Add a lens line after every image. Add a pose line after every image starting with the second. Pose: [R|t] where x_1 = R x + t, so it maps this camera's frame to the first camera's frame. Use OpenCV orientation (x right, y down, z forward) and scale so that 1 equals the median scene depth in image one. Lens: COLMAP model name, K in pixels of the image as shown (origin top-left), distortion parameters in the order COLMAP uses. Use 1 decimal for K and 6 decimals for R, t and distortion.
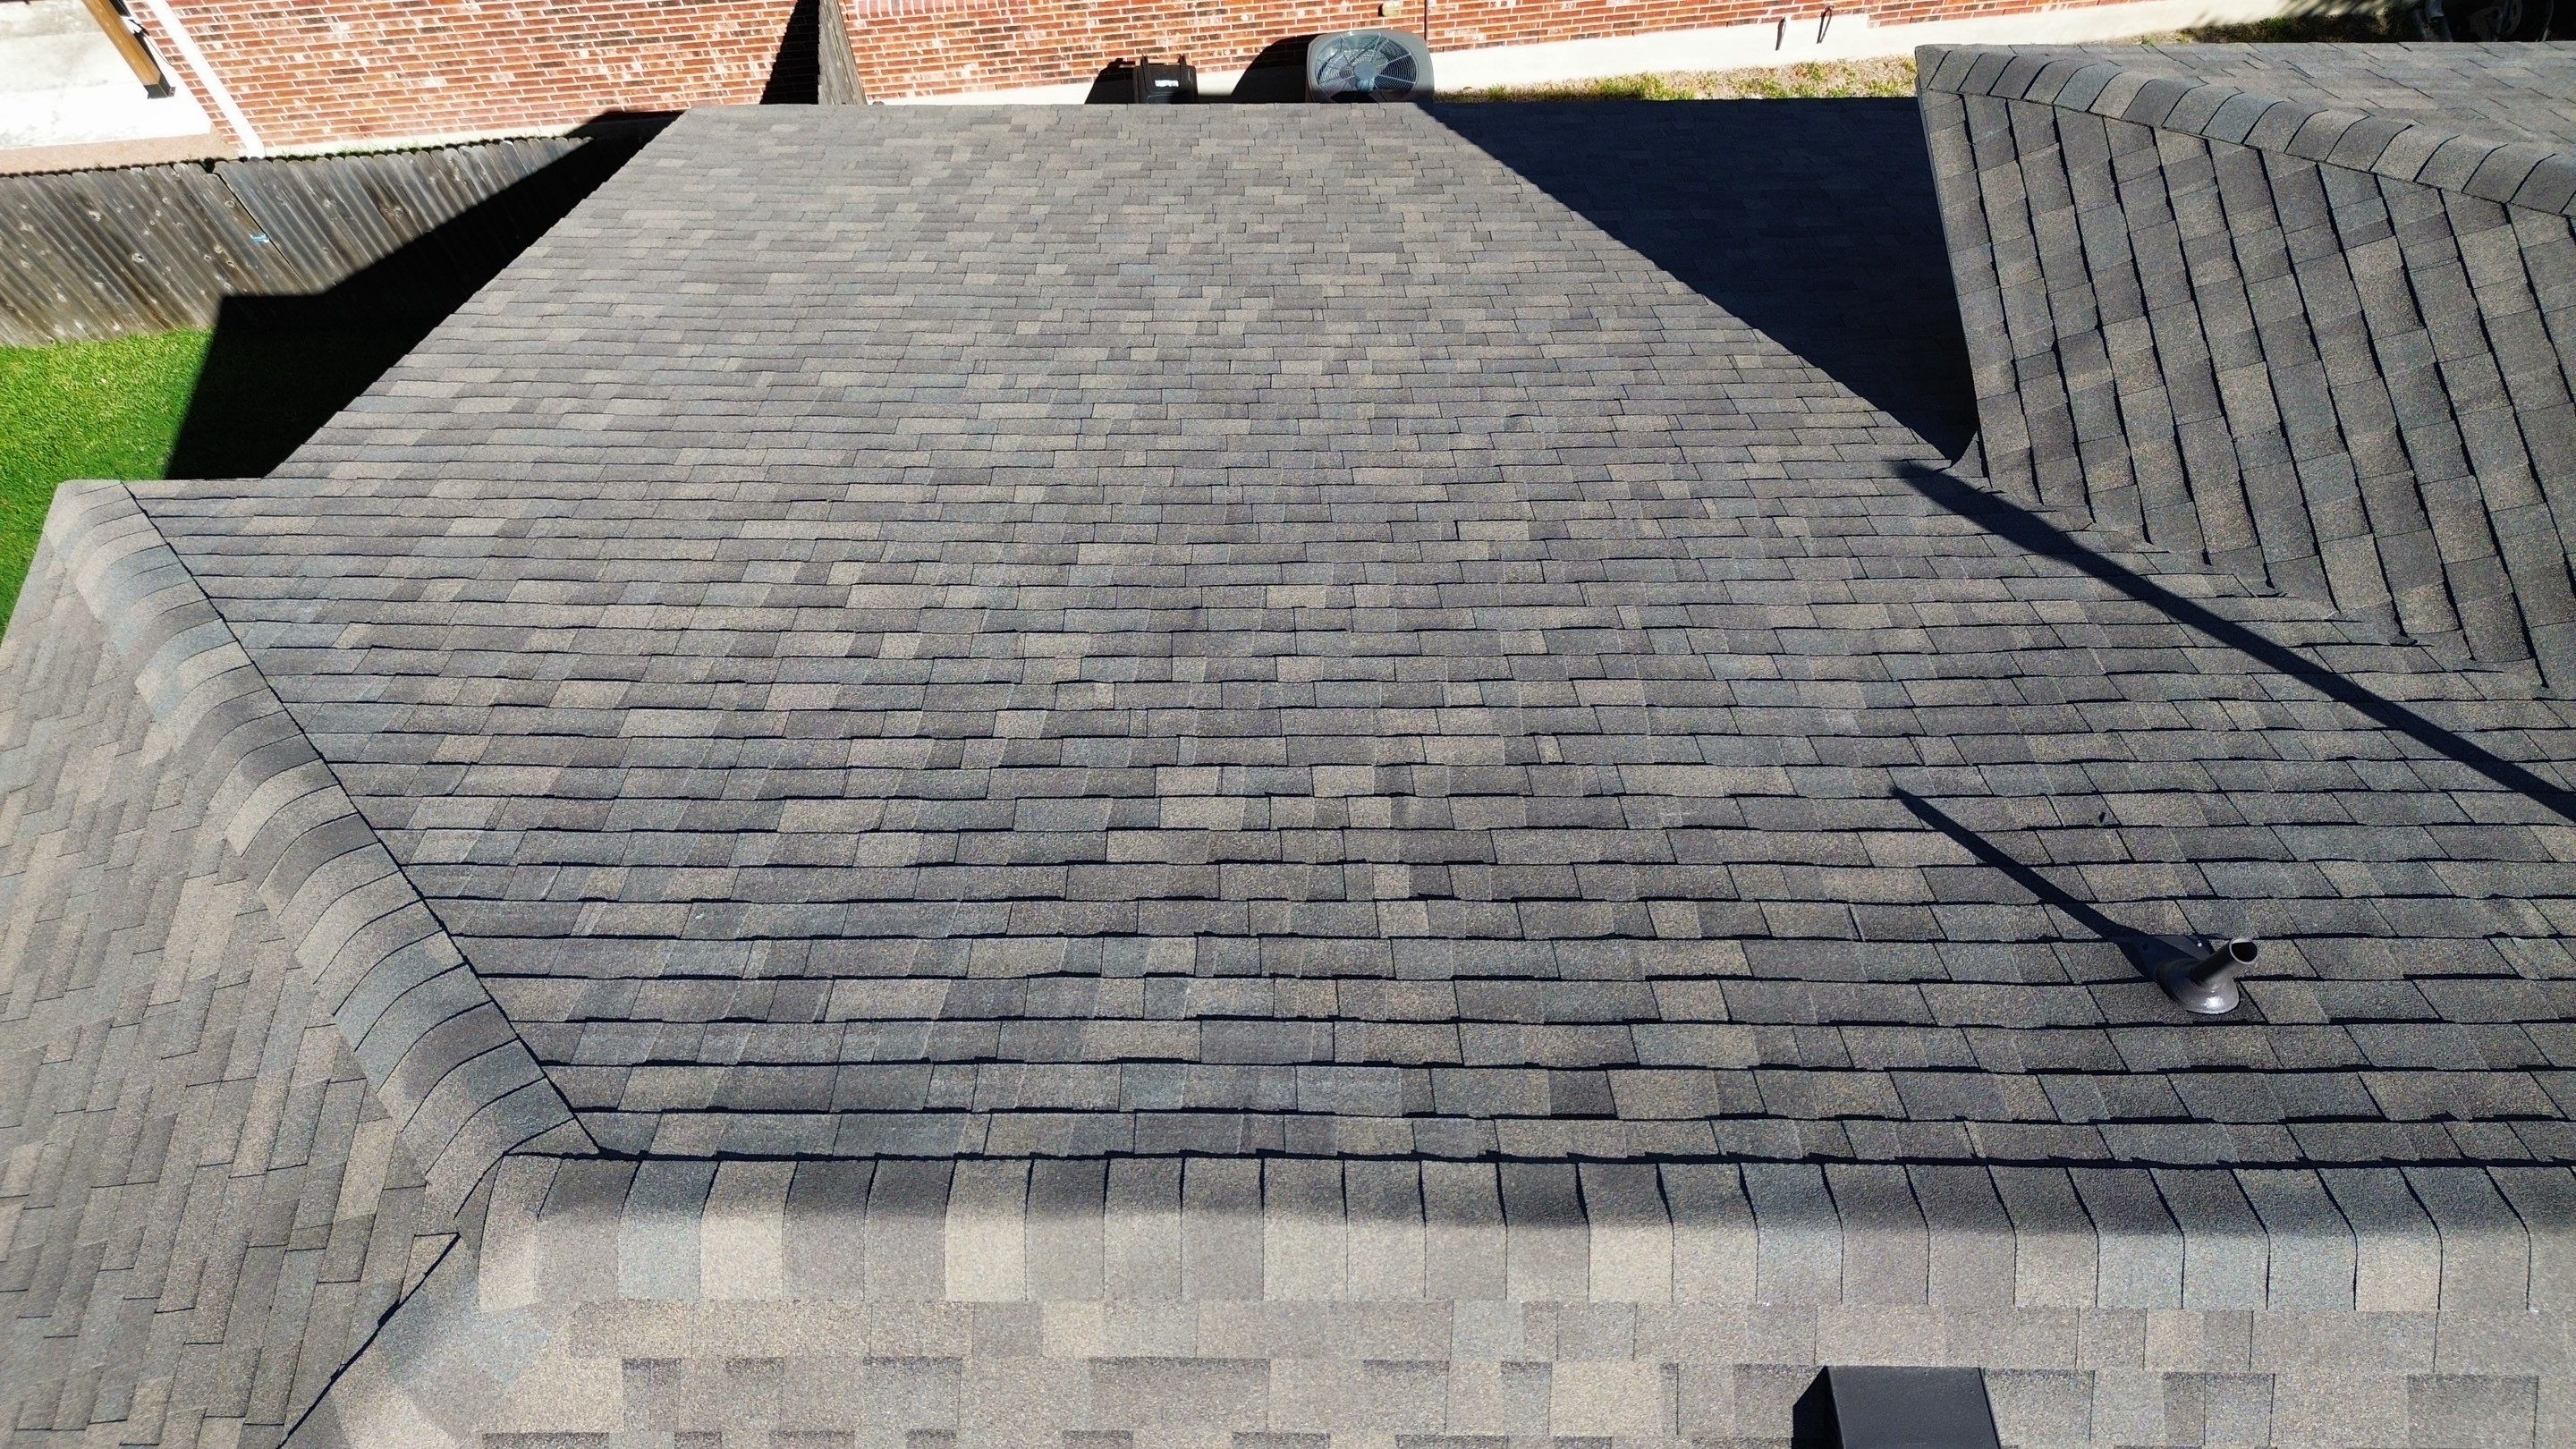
lens RADIAL K [[1821.6, 0, 1288.1], [0, 1821.6, 716.2], [0, 0, 1]] dist [0.081409, -0.083580]
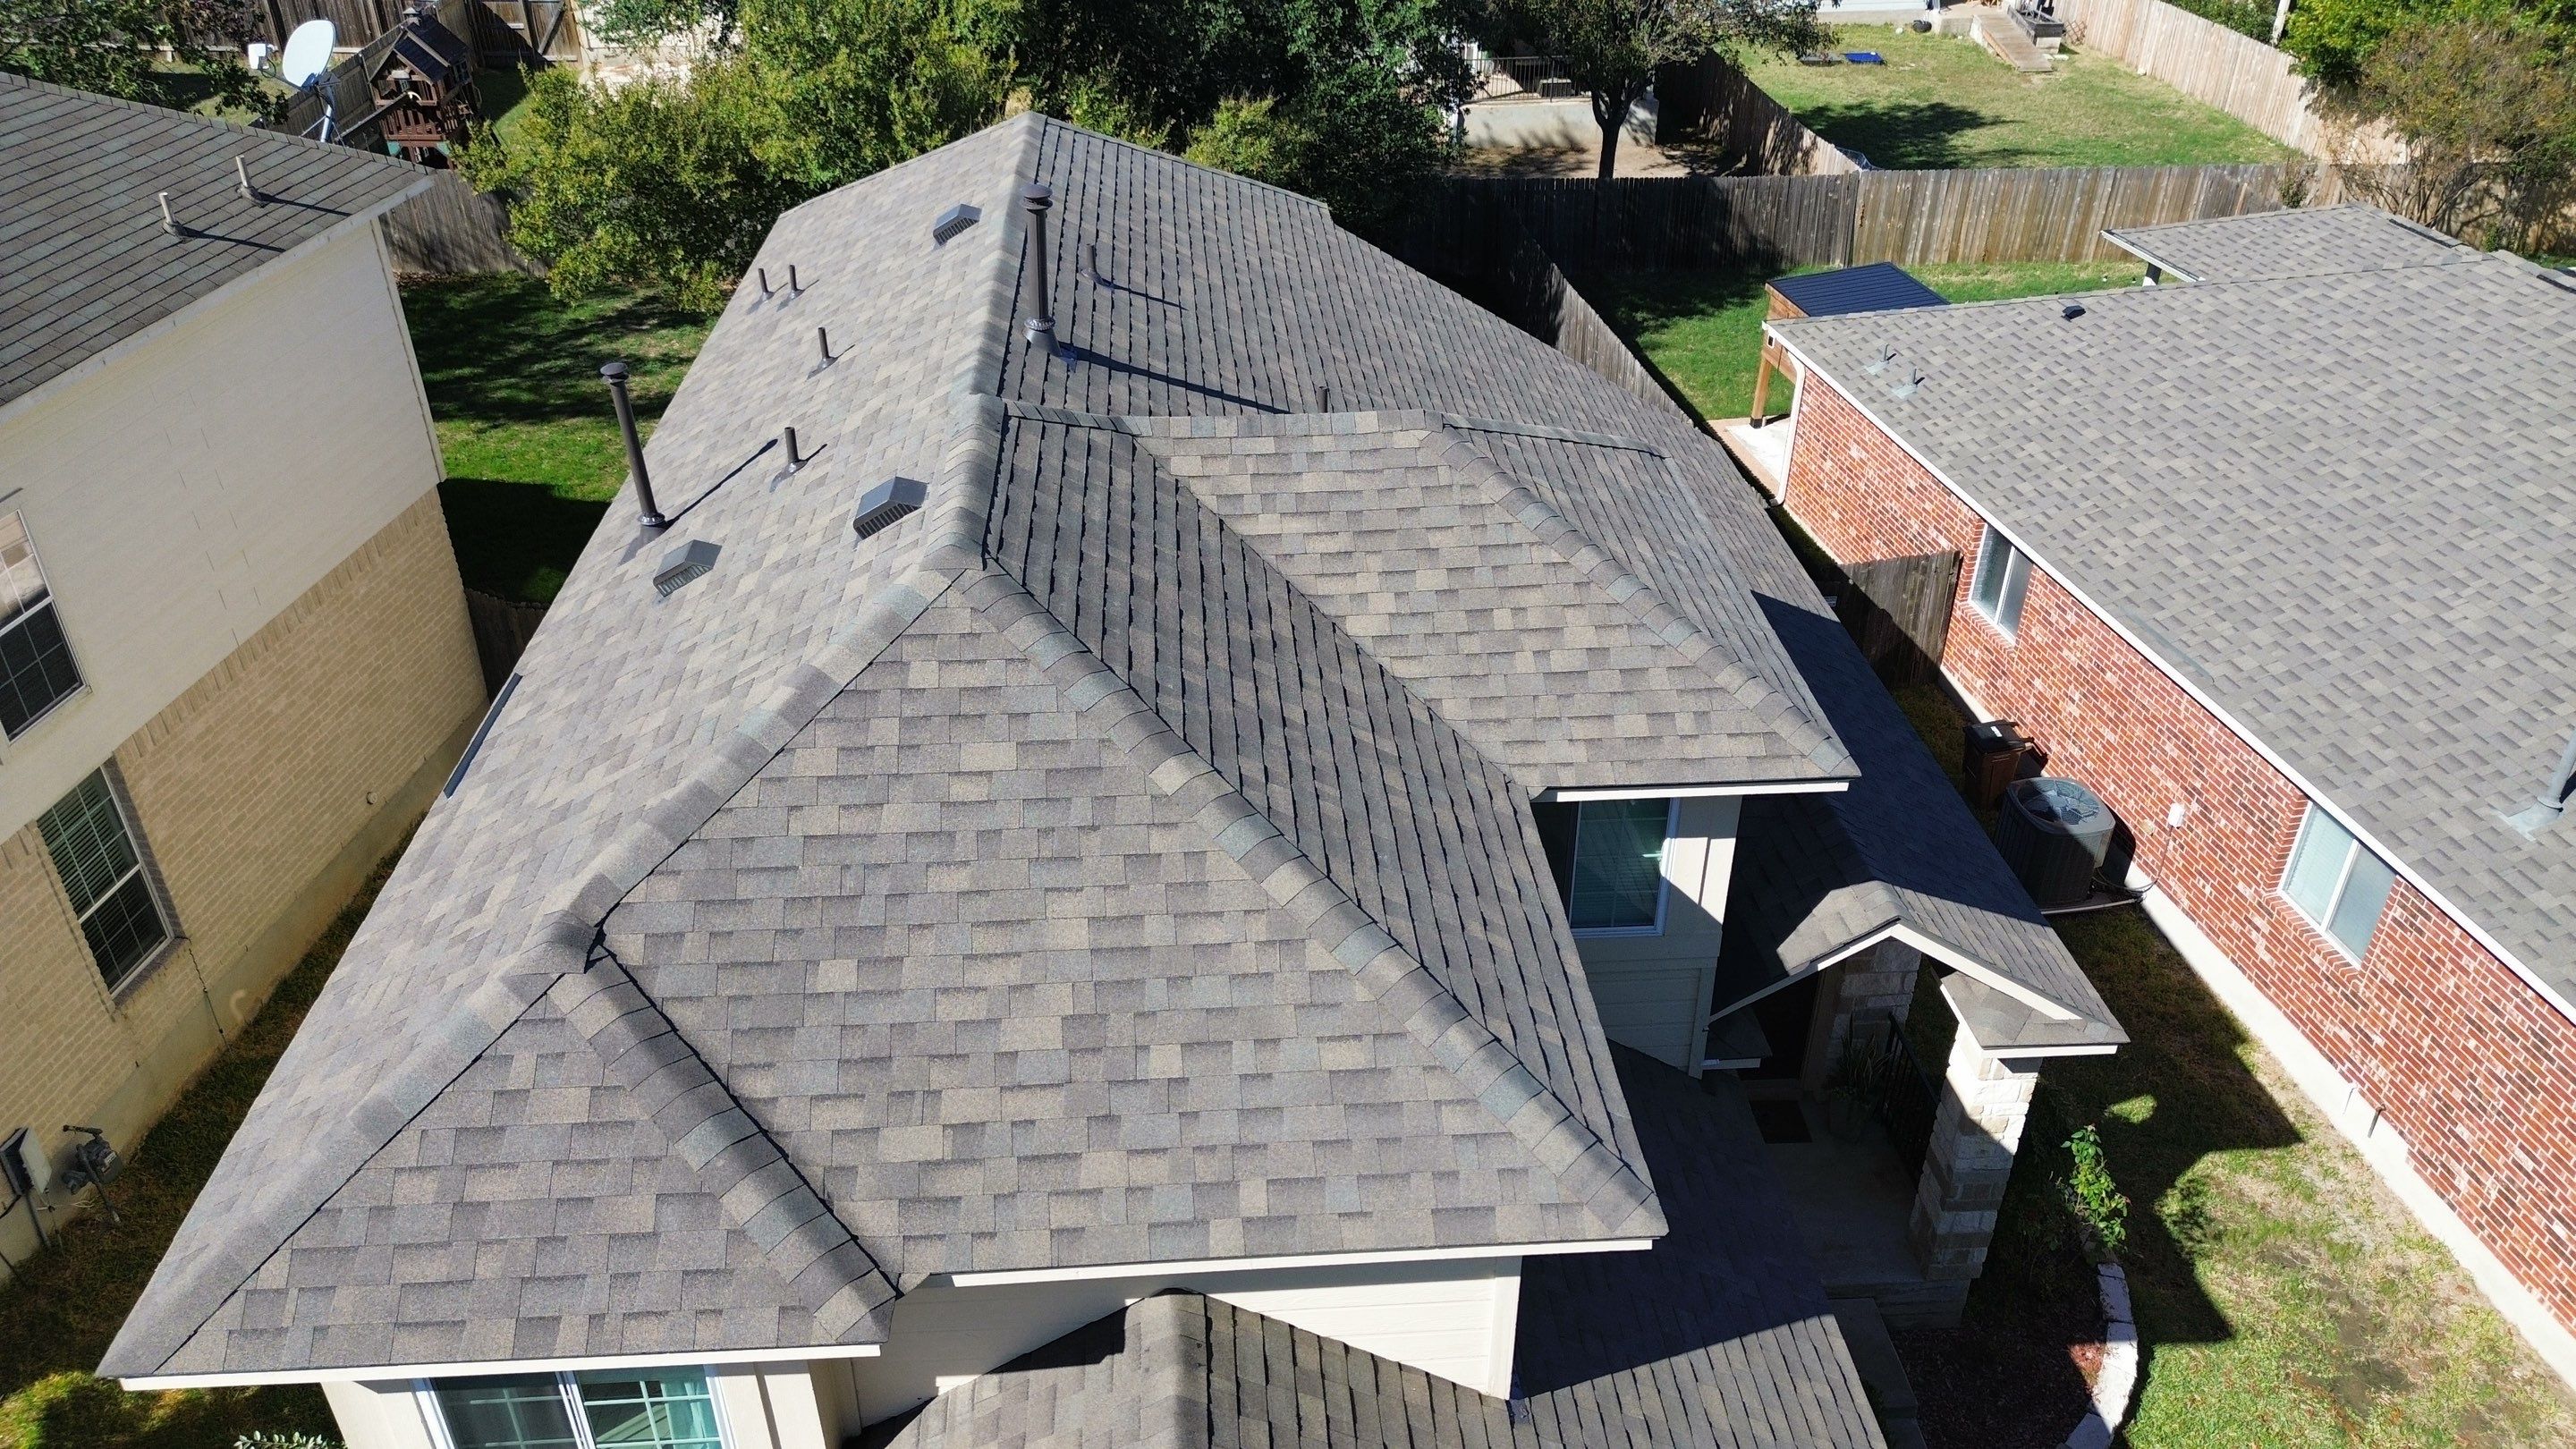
lens RADIAL K [[1821.6, 0, 1289.2], [0, 1821.6, 717.6], [0, 0, 1]] dist [0.081409, -0.083580]
pose [[0.073626, 0.535725, -0.841176, 3.191321], [-0.888045, 0.419044, 0.189151, -0.392137], [0.453823, 0.733076, 0.506601, 0.075580]]
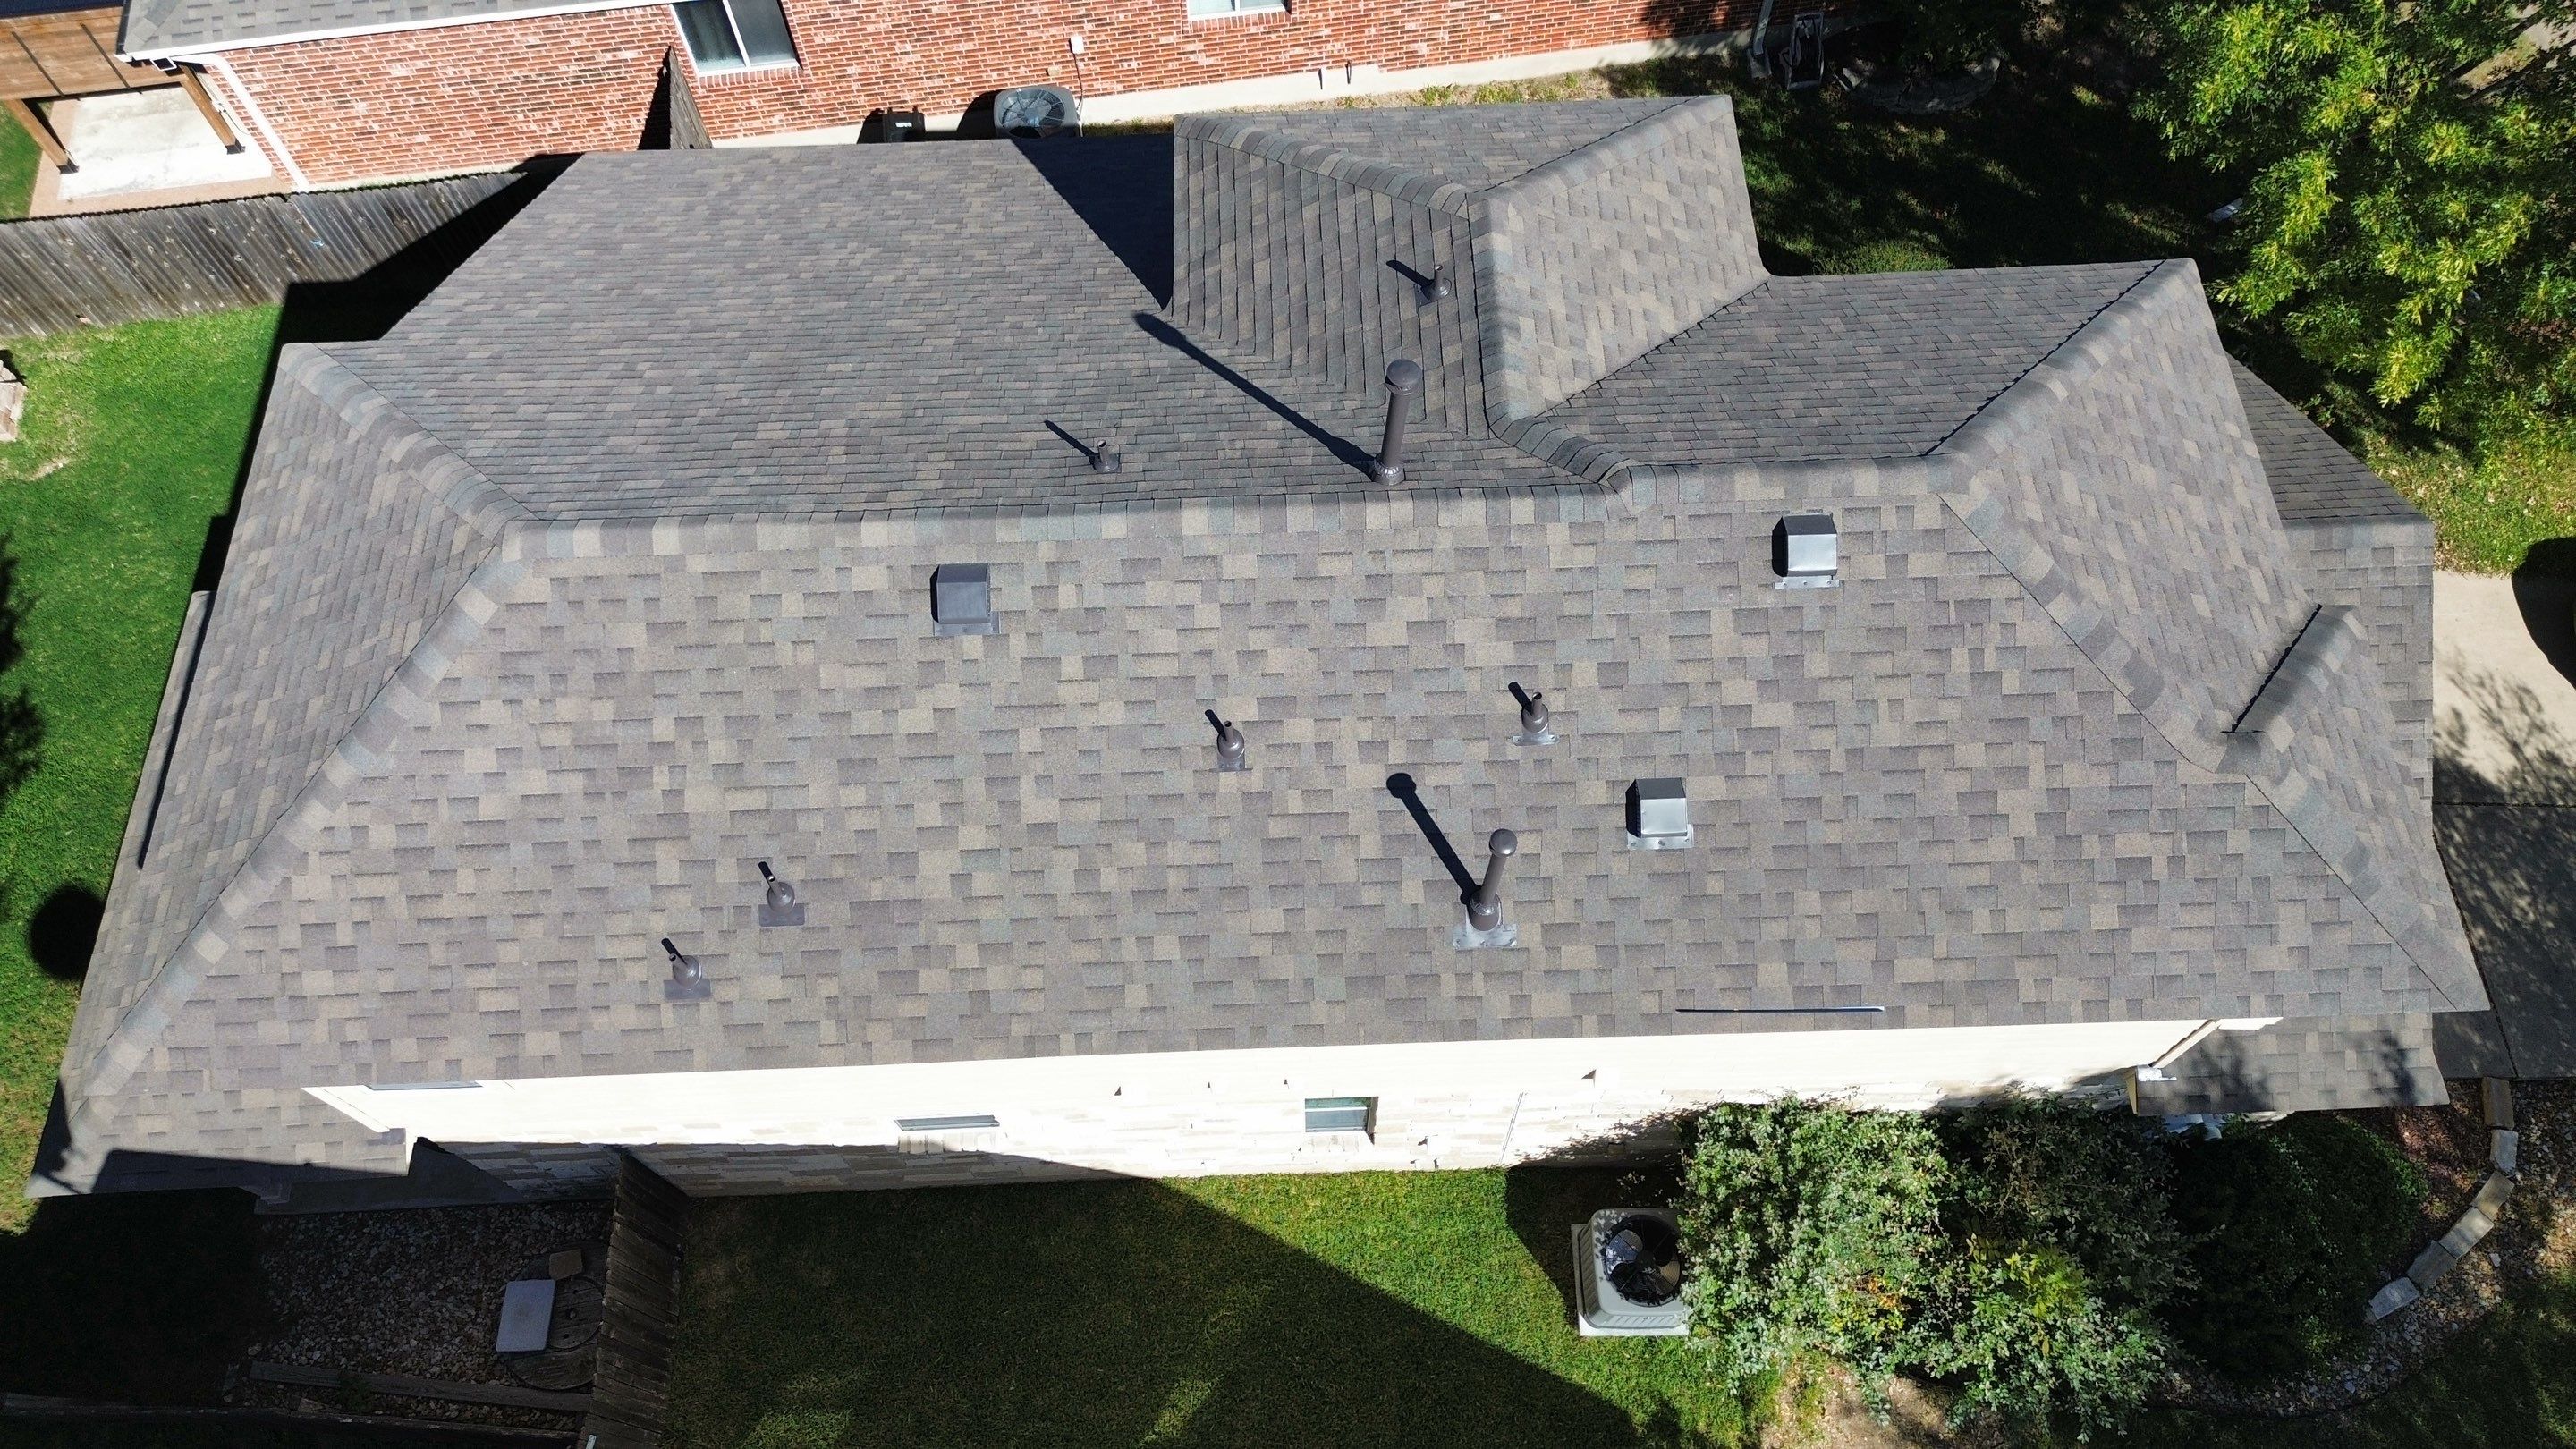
lens RADIAL K [[1821.6, 0, 1284.2], [0, 1821.6, 719.9], [0, 0, 1]] dist [0.081409, -0.083580]
pose [[0.999193, -0.037332, 0.014825, 0.620099], [0.037303, 0.999302, 0.002229, 0.475316], [-0.014897, -0.001674, 0.999888, -1.602248]]
